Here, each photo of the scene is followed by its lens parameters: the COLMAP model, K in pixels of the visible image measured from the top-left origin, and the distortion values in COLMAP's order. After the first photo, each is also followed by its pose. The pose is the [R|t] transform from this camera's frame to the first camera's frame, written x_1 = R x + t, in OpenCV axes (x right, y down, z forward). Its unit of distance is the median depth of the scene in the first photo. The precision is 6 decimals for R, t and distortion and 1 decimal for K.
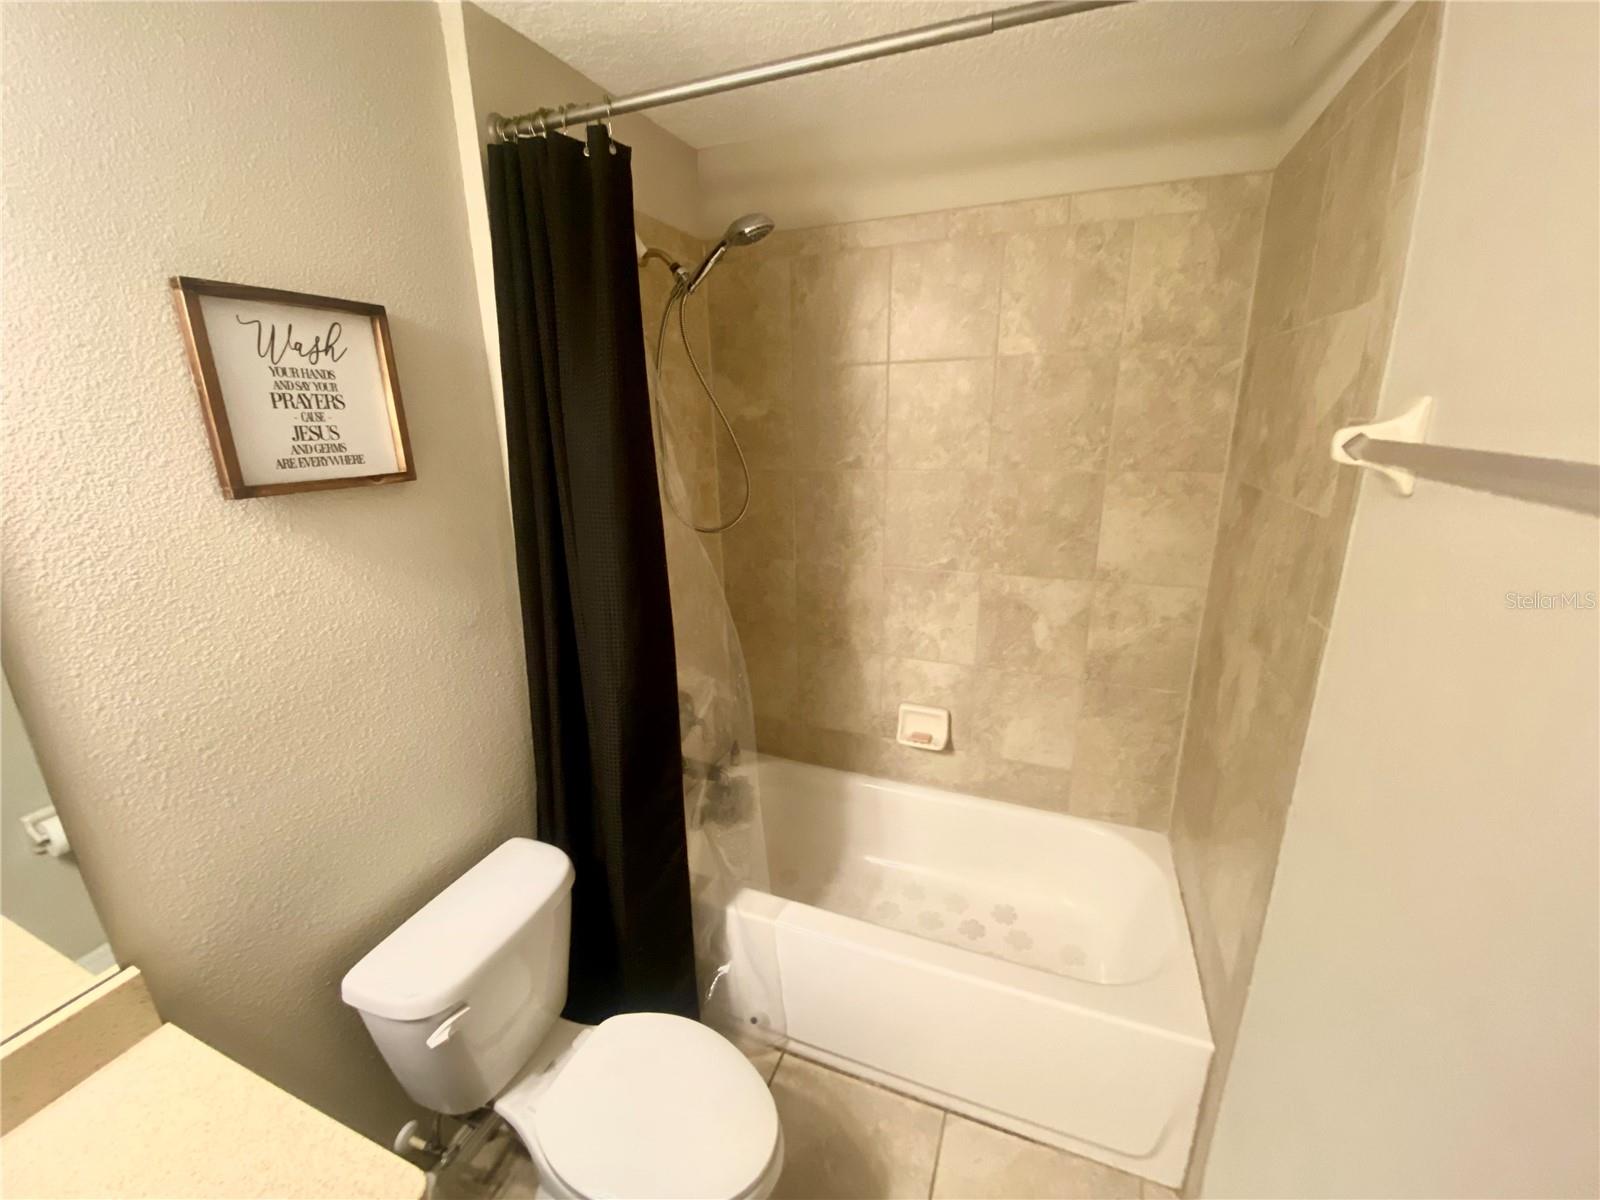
lens RADIAL K [[641.4, 0, 798.5], [0, 641.4, 595.0], [0, 0, 1]] dist [0.029467, -0.024530]
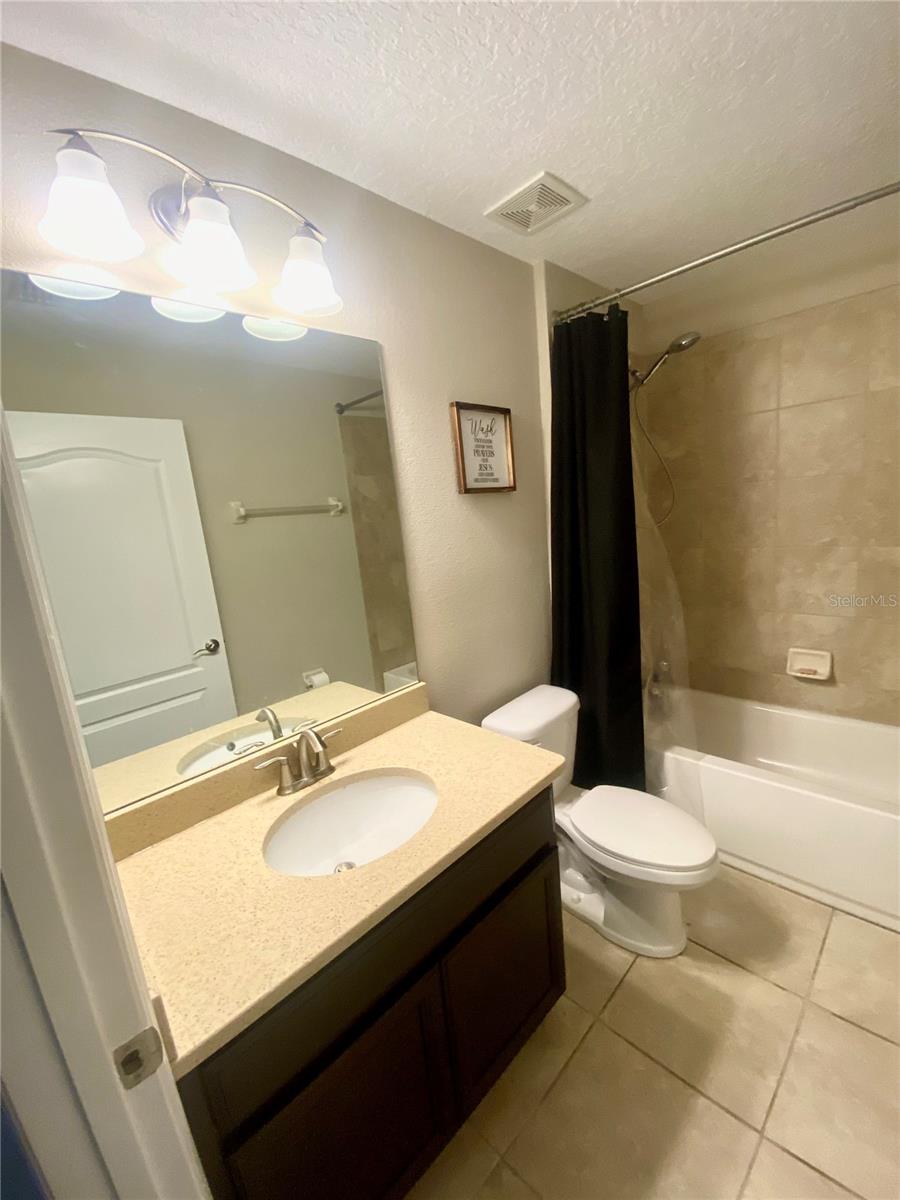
lens RADIAL K [[490.2, 0, 453.5], [0, 490.2, 603.4], [0, 0, 1]] dist [0.026118, -0.022757]
pose [[0.917565, 0.003731, -0.397569, -0.098770], [-0.031794, 0.997442, -0.064019, 0.191617], [0.396314, 0.071381, 0.915336, -0.326693]]
